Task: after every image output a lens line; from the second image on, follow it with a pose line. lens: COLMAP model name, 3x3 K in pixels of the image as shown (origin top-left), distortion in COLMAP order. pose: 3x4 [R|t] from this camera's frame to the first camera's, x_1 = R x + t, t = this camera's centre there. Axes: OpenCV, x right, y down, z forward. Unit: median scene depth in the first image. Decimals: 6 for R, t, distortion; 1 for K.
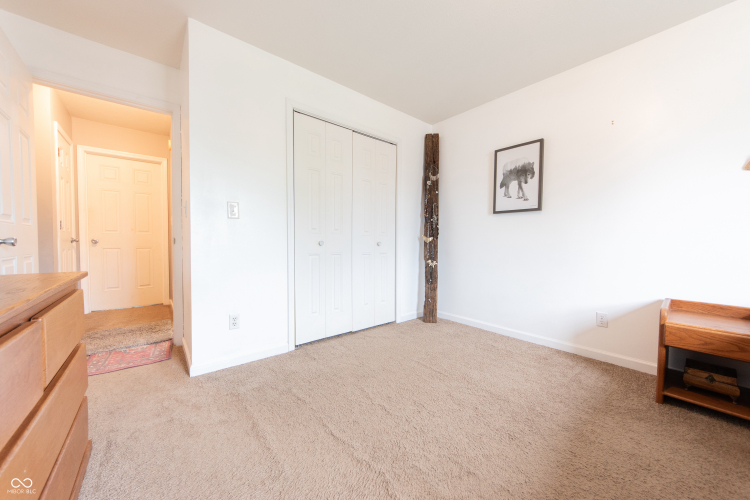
lens RADIAL K [[270.0, 0, 376.2], [0, 270.0, 250.5], [0, 0, 1]] dist [-0.010372, 0.004107]
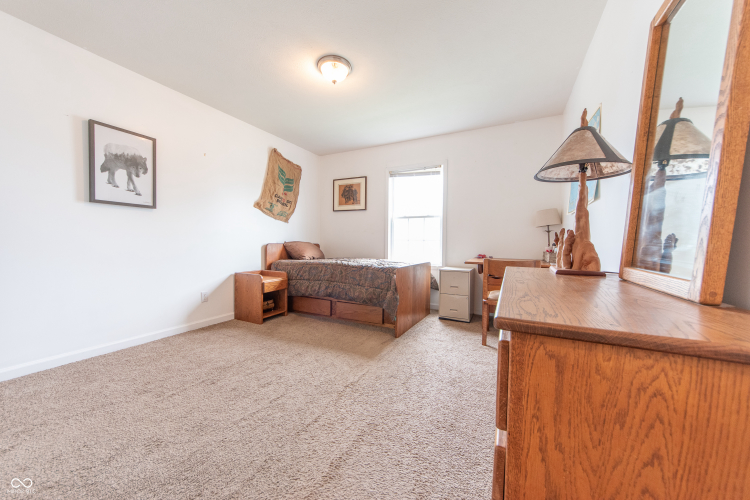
lens RADIAL K [[270.0, 0, 376.2], [0, 270.0, 250.5], [0, 0, 1]] dist [-0.010372, 0.004107]
pose [[-0.393986, -0.034167, 0.918481, -0.655558], [0.022106, 0.998667, 0.046632, -0.019131], [-0.918850, 0.038677, -0.392706, 0.632008]]
